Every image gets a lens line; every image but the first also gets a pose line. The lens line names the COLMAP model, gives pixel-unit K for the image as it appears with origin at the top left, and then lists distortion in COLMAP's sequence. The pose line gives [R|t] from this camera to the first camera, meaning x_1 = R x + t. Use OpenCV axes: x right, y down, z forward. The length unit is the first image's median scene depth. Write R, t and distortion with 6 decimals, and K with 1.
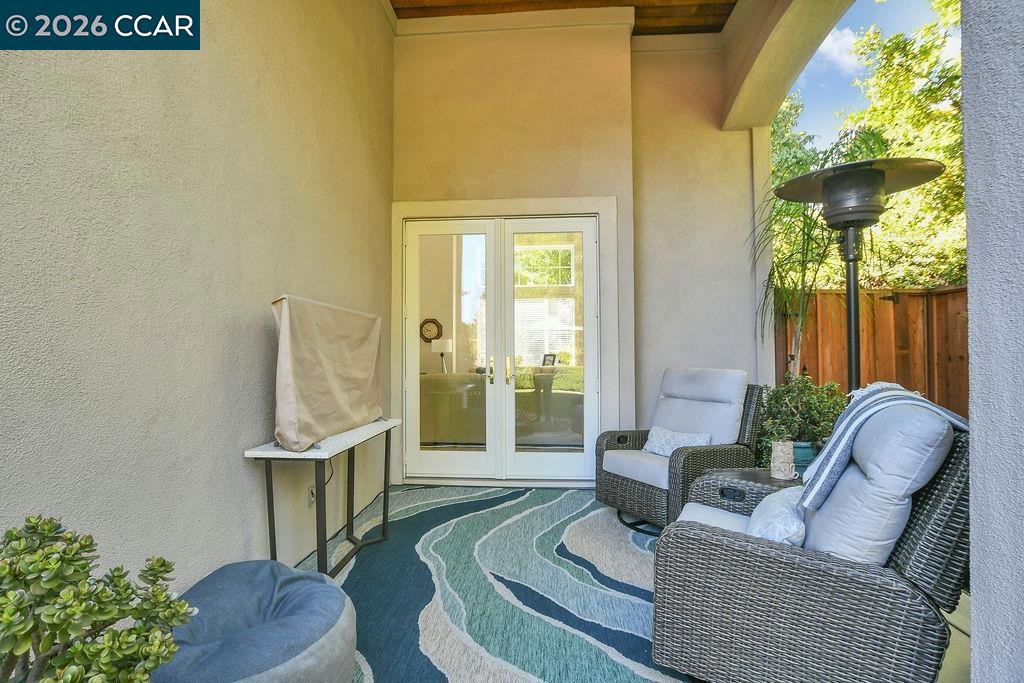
lens RADIAL K [[449.1, 0, 515.8], [0, 449.1, 347.7], [0, 0, 1]] dist [-0.029315, 0.001424]
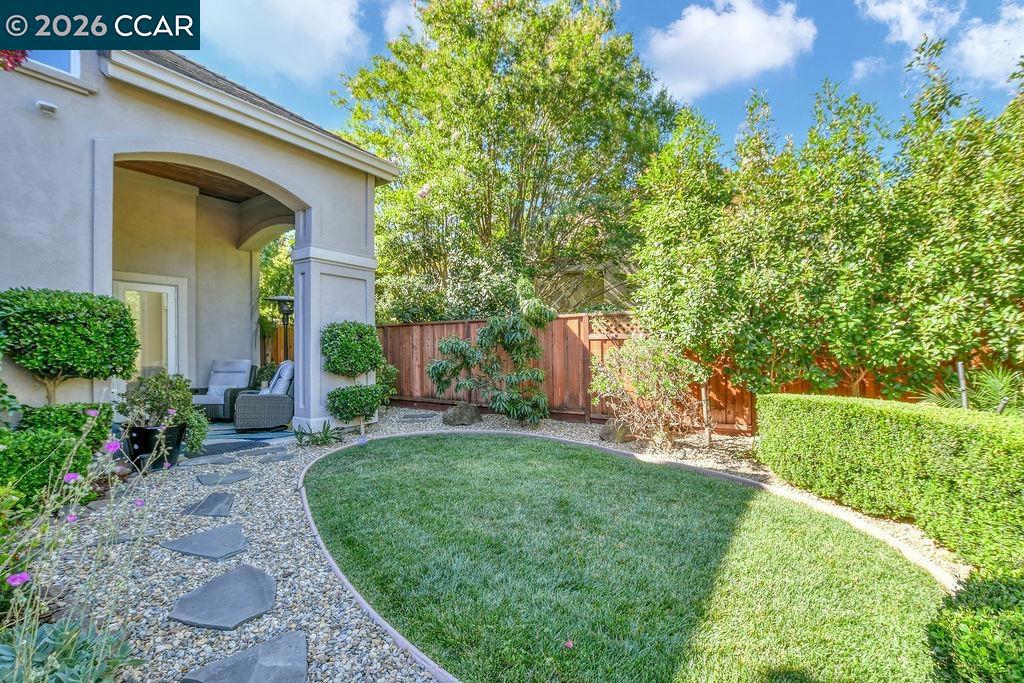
lens RADIAL K [[449.1, 0, 508.6], [0, 449.1, 345.9], [0, 0, 1]] dist [-0.029315, 0.001424]
pose [[0.493247, 0.004691, 0.869877, -0.831777], [-0.008563, 0.999963, -0.000537, -0.036170], [-0.869847, -0.007184, 0.493269, -1.327382]]
